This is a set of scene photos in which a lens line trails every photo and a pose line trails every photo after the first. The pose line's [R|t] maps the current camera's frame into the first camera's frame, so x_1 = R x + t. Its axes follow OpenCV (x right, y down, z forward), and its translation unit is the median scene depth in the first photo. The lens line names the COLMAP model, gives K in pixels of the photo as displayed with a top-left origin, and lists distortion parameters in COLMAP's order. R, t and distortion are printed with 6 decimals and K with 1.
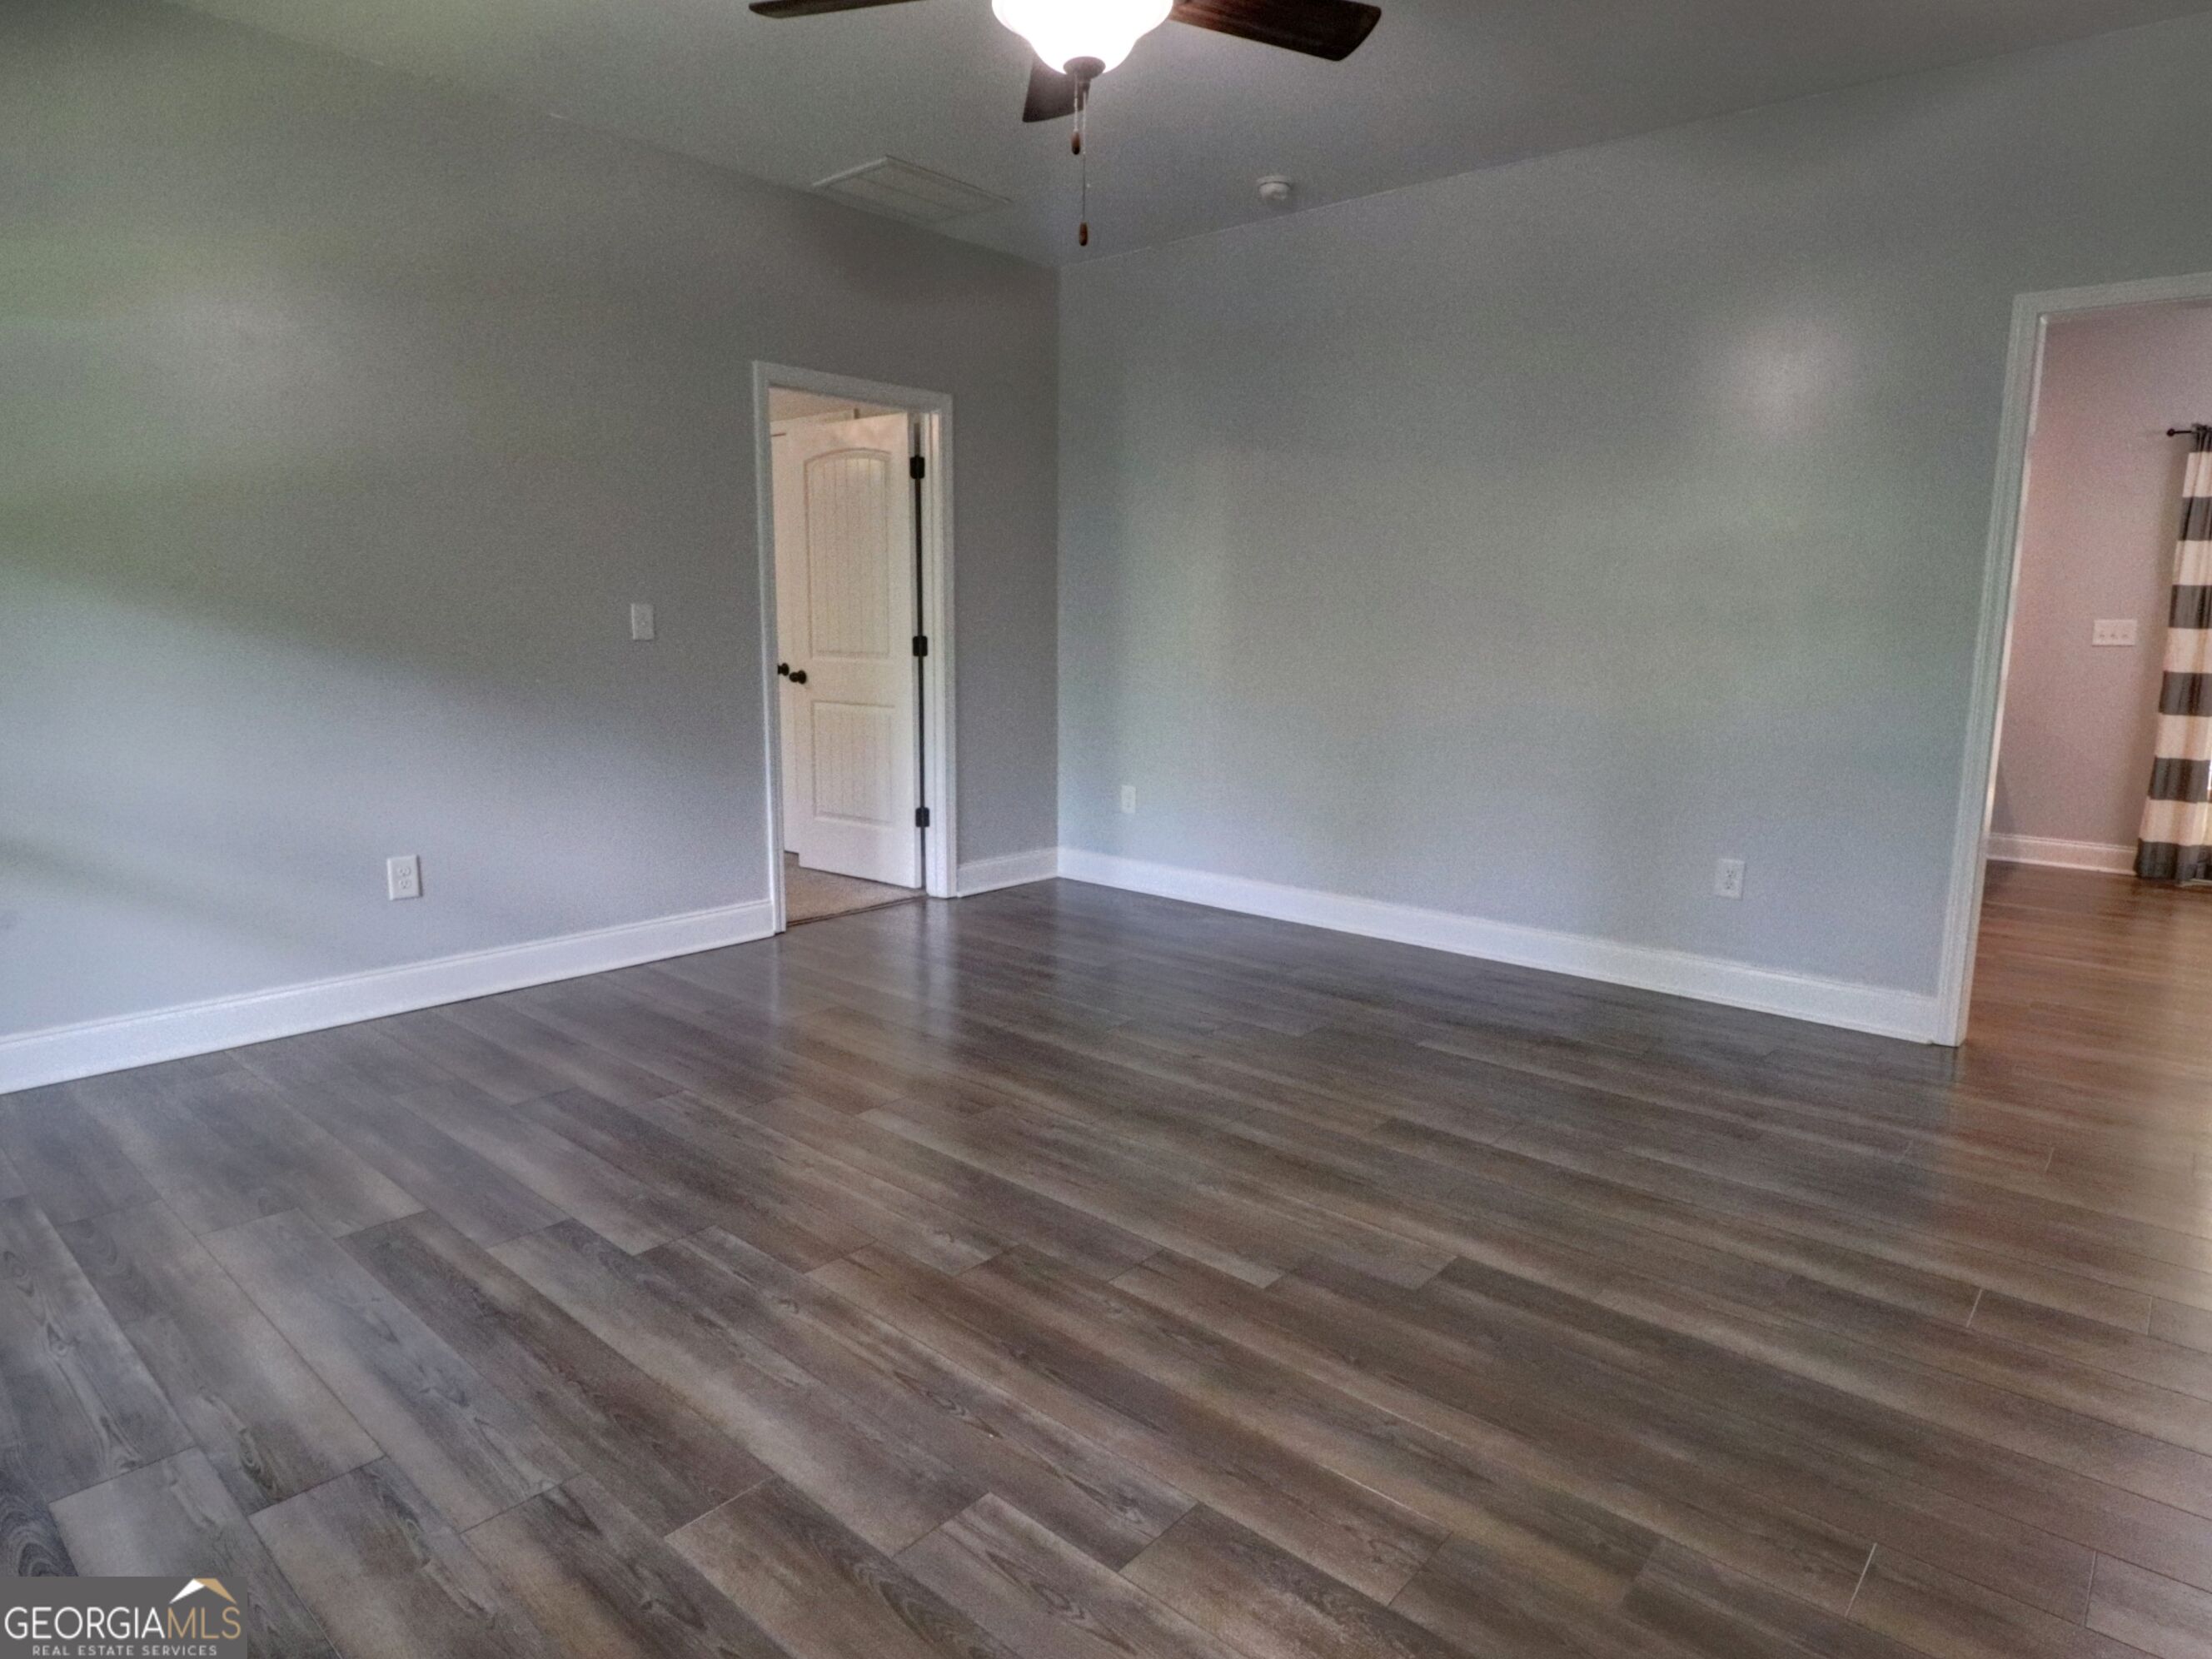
lens RADIAL K [[1286.1, 0, 1106.0], [0, 1286.1, 829.5], [0, 0, 1]] dist [0.003546, -0.009744]
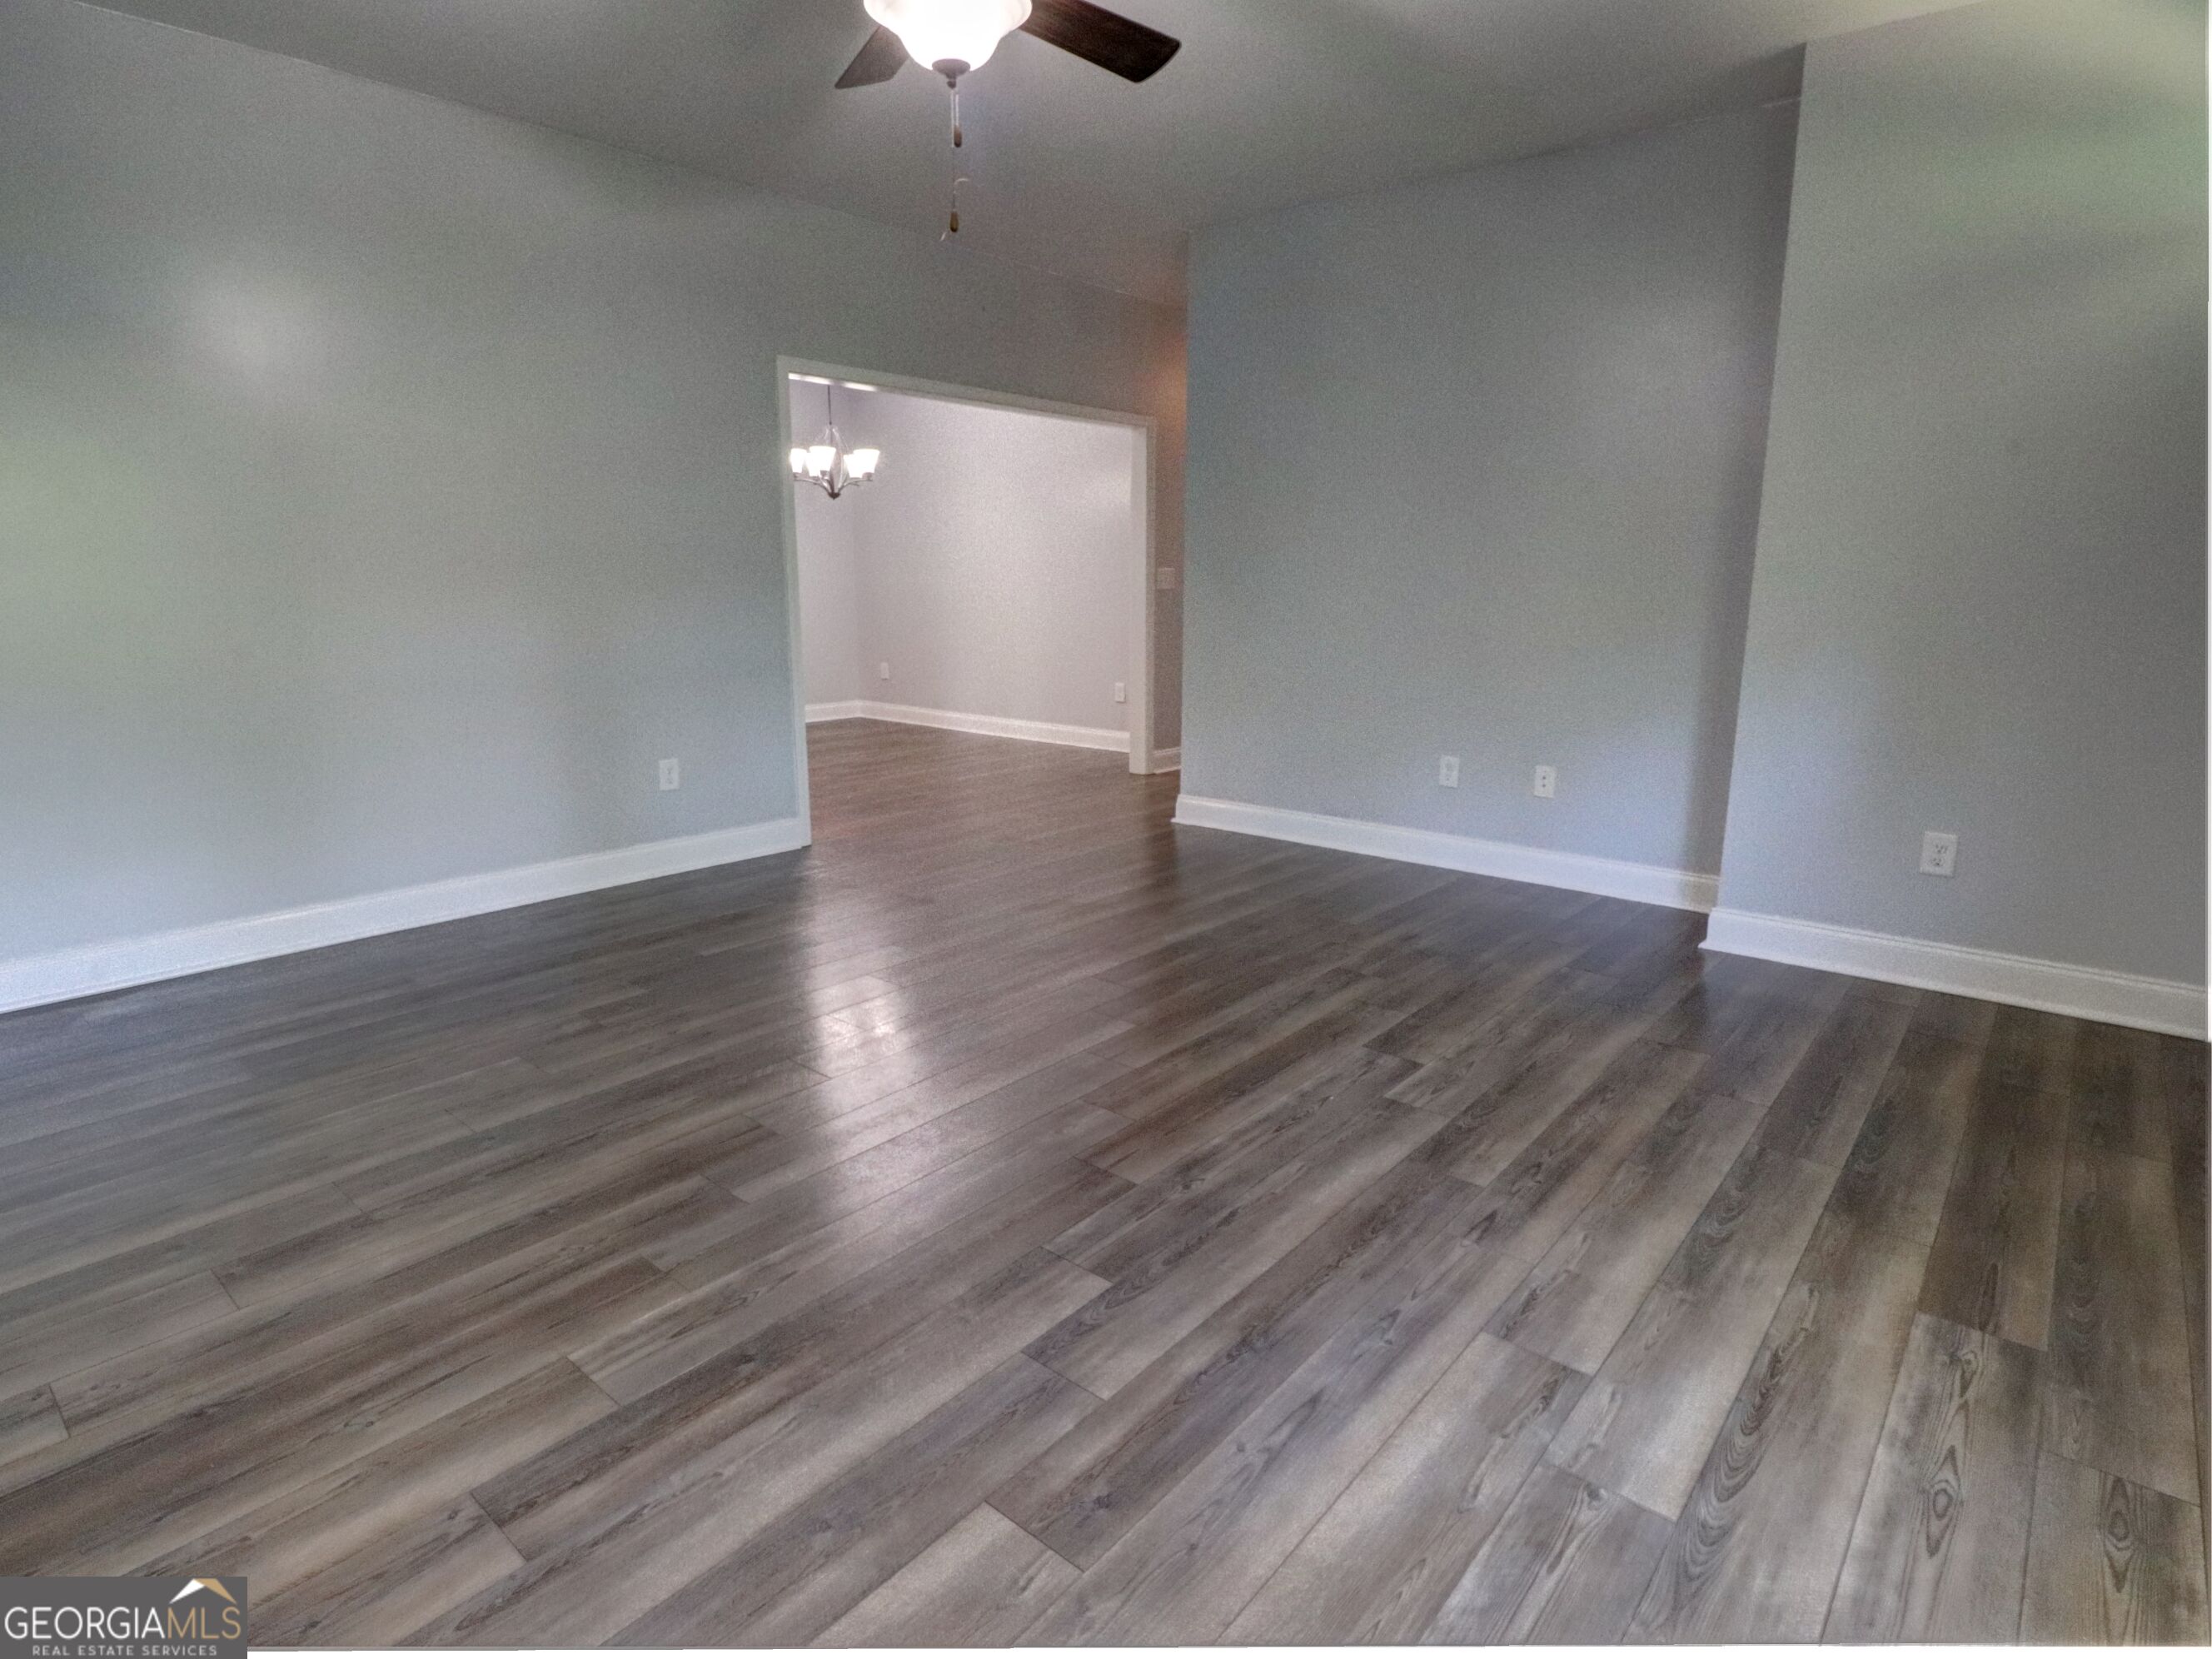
lens RADIAL K [[1134.9, 0, 1116.2], [0, 1134.9, 853.6], [0, 0, 1]] dist [0.005376, -0.001167]
pose [[-0.015937, -0.248112, 0.968600, -1.272477], [0.160223, 0.955571, 0.247411, -0.191690], [-0.986952, 0.159135, 0.024524, 1.098149]]
